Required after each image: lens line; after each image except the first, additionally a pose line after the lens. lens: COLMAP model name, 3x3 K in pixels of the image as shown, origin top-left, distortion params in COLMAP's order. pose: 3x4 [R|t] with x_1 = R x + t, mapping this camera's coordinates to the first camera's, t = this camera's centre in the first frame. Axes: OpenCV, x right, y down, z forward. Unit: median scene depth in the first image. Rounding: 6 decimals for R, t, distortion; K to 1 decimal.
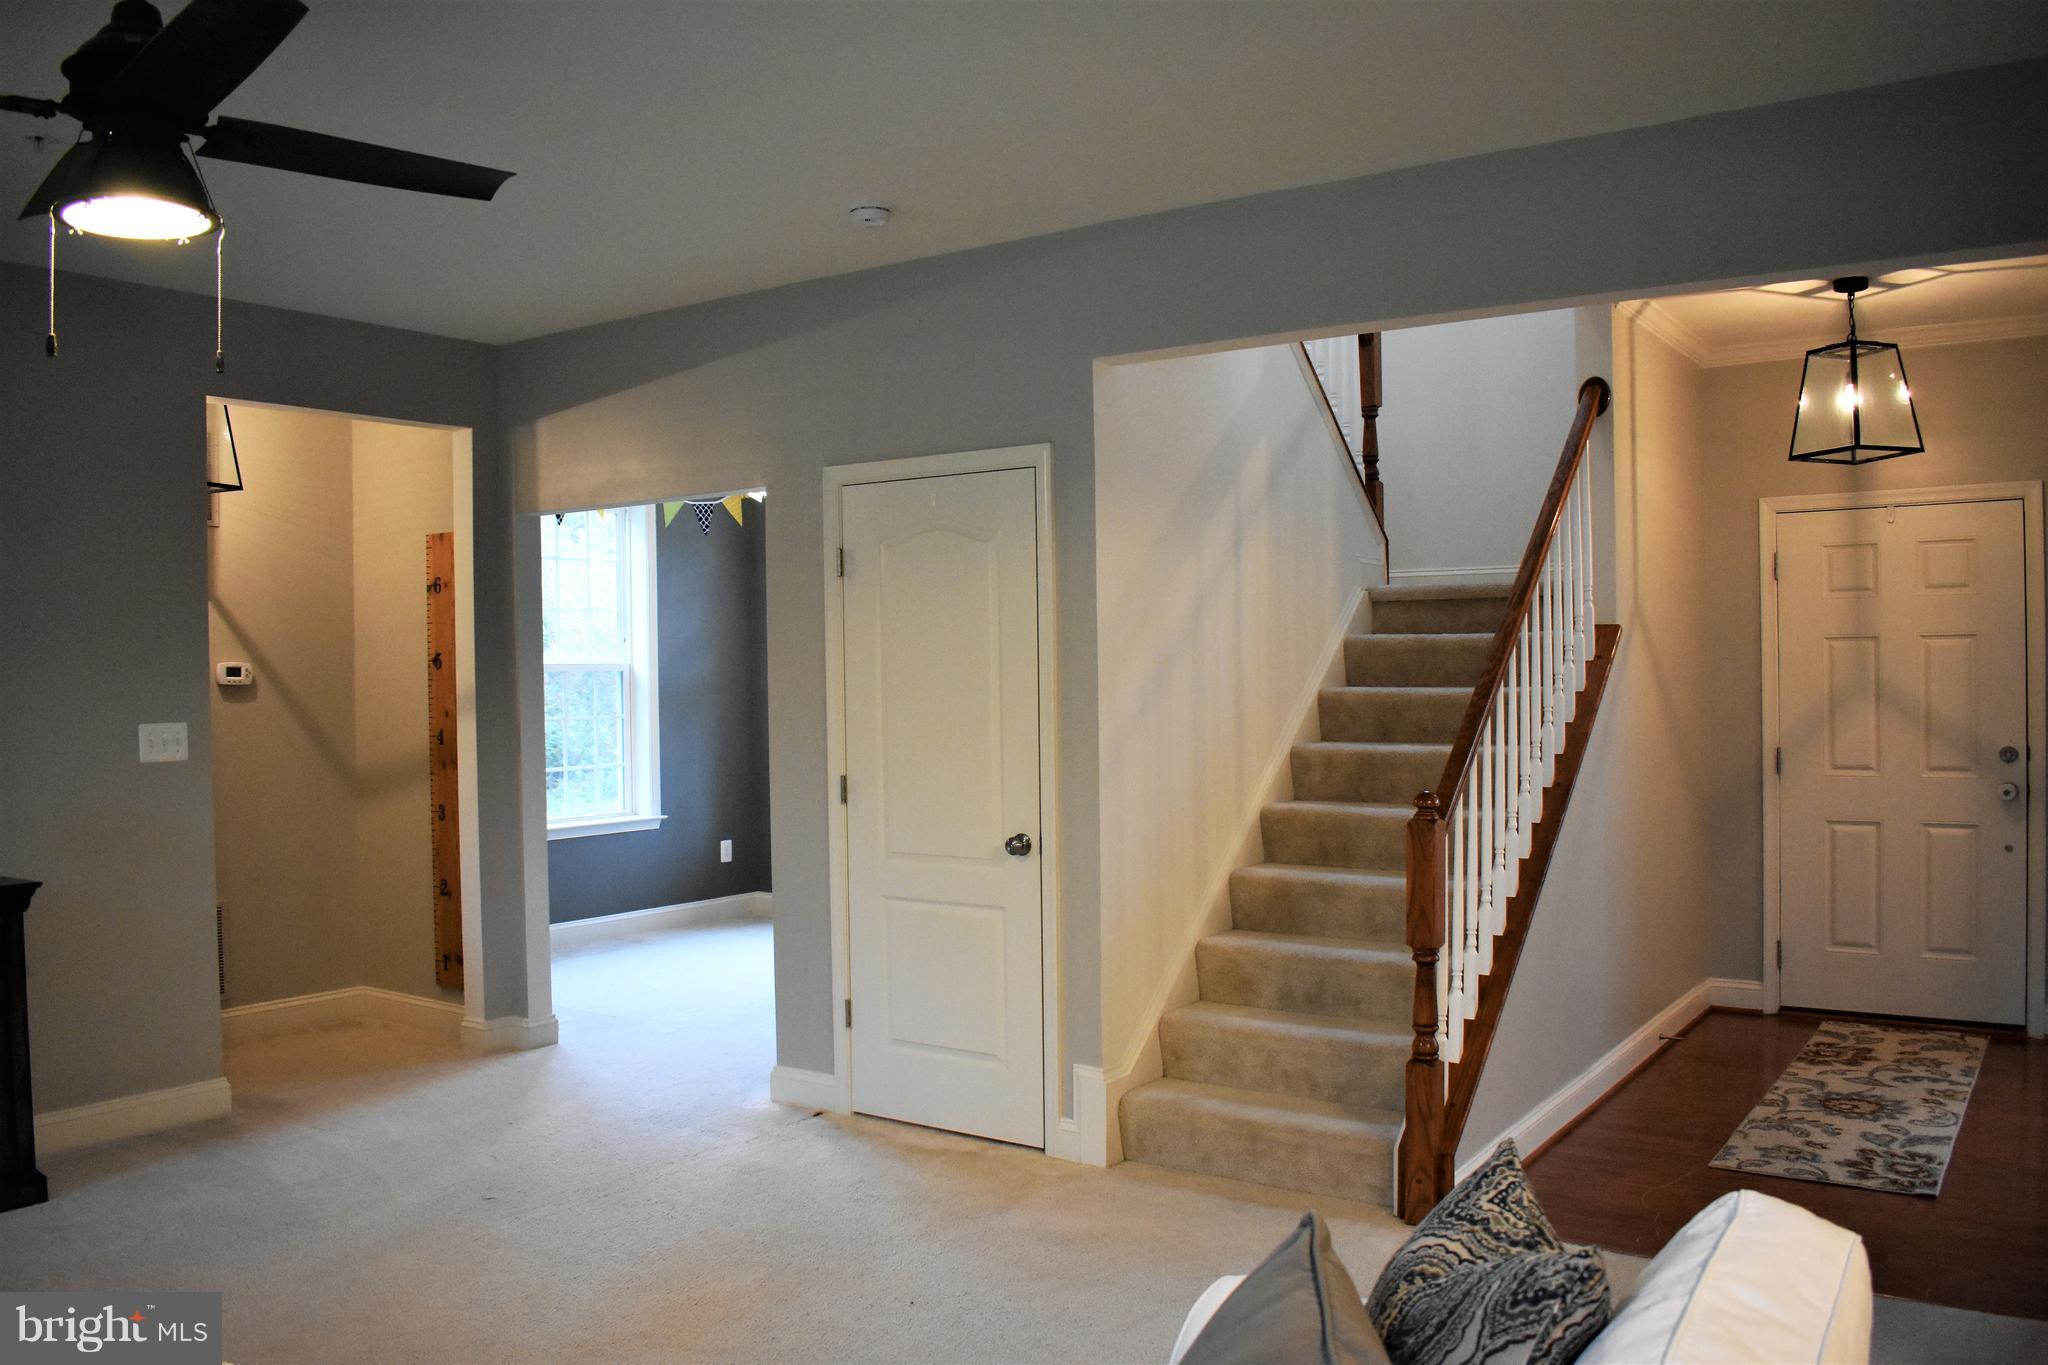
lens RADIAL K [[1661.3, 0, 953.1], [0, 1661.3, 693.9], [0, 0, 1]] dist [-0.067495, -0.003859]
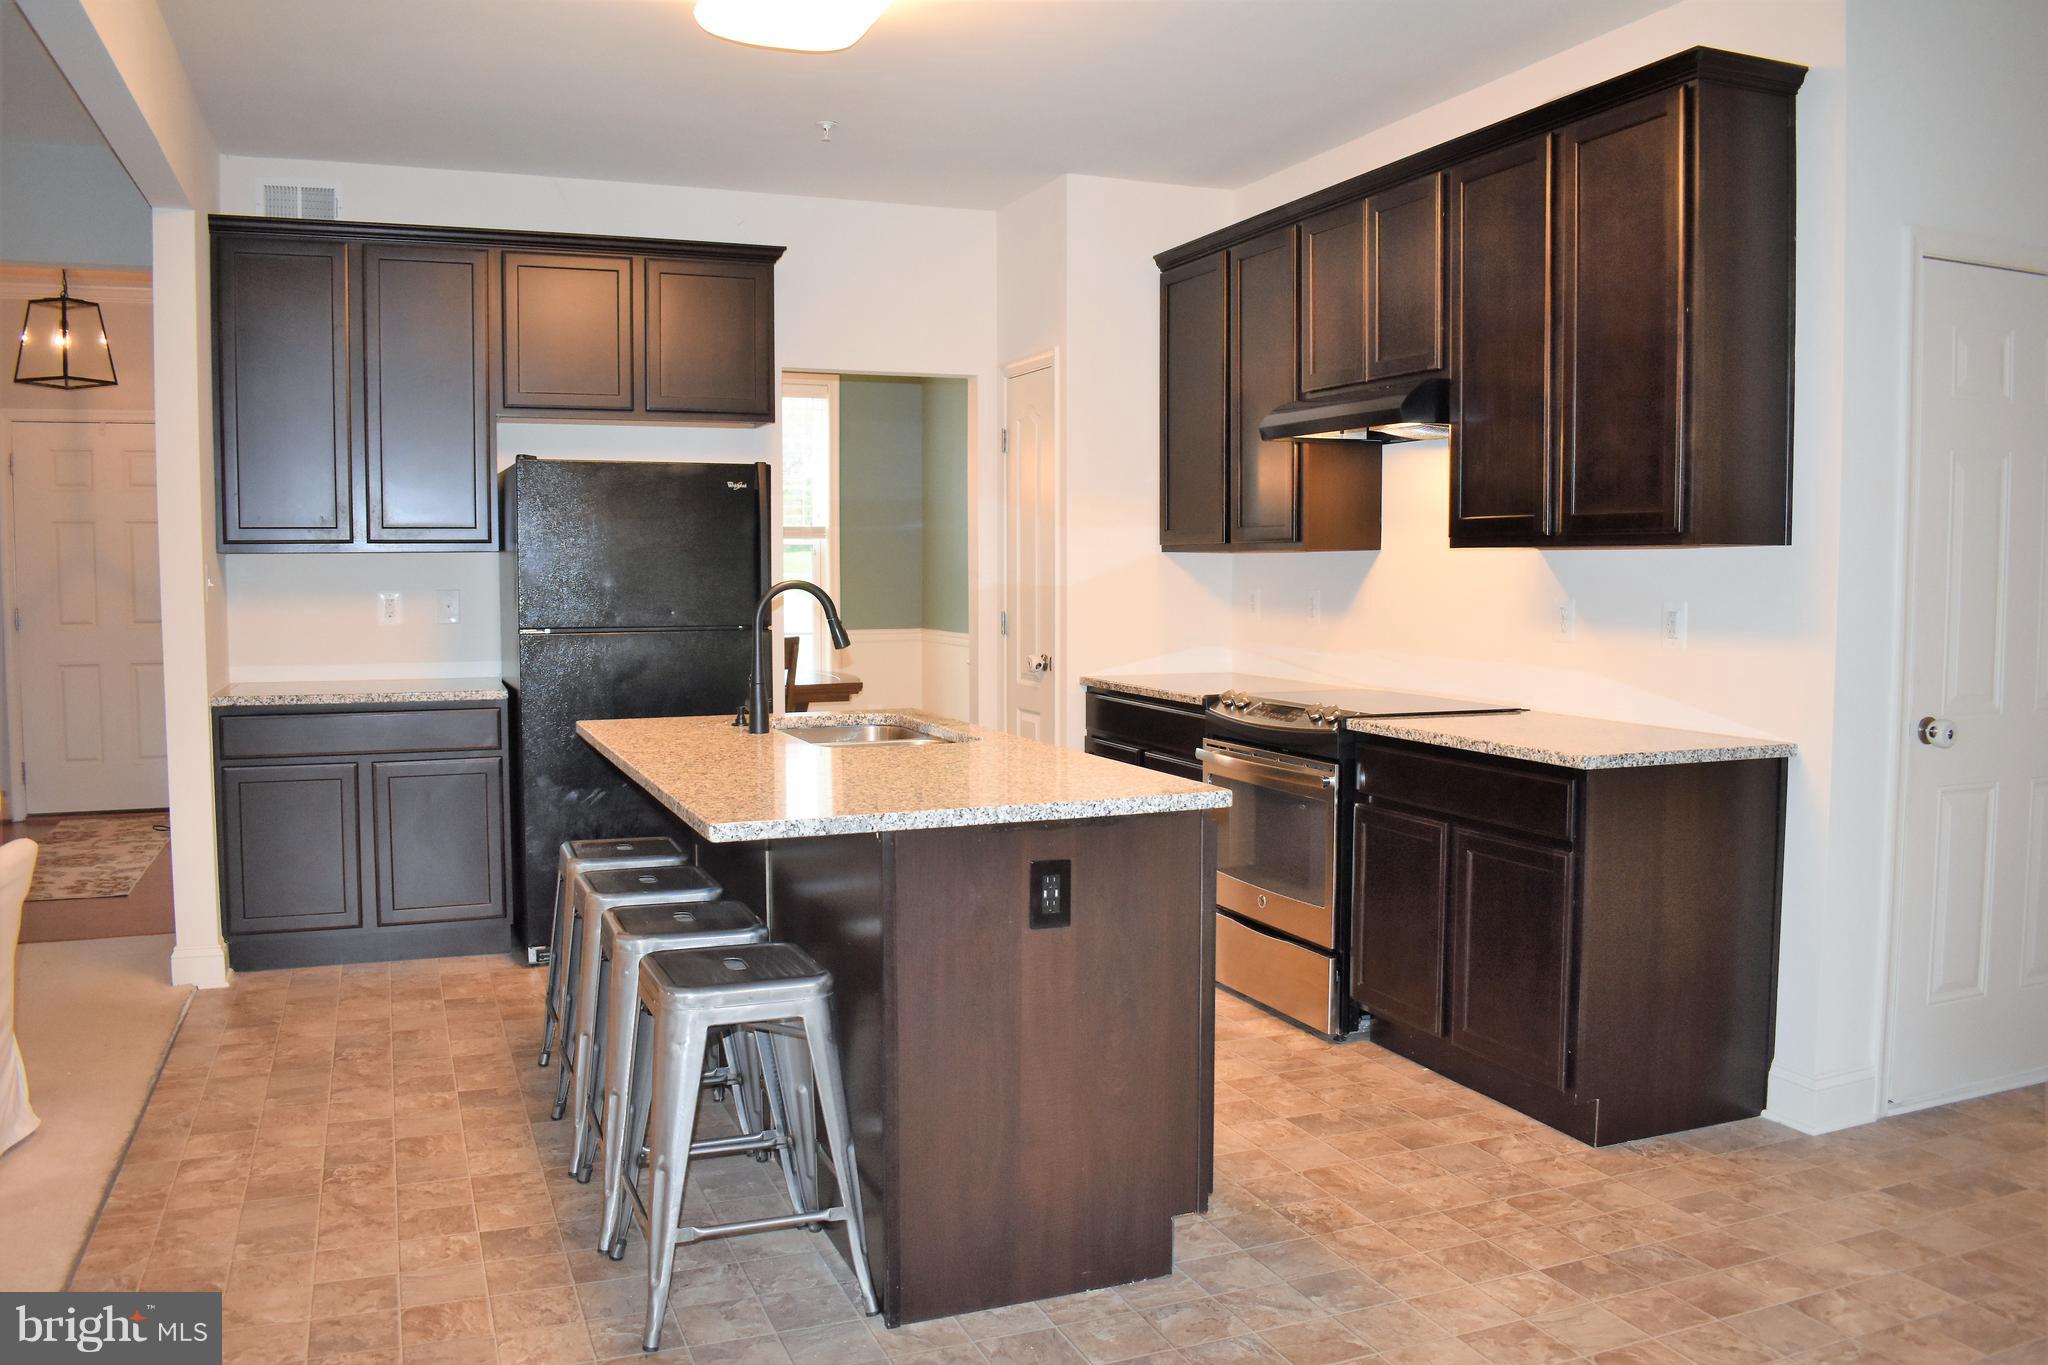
lens RADIAL K [[1661.3, 0, 1034.6], [0, 1661.3, 666.7], [0, 0, 1]] dist [-0.067495, -0.003859]
pose [[0.534736, -0.036819, 0.844216, -0.187492], [0.009306, 0.999246, 0.037686, 0.054530], [-0.844968, -0.012296, 0.534676, -0.483721]]
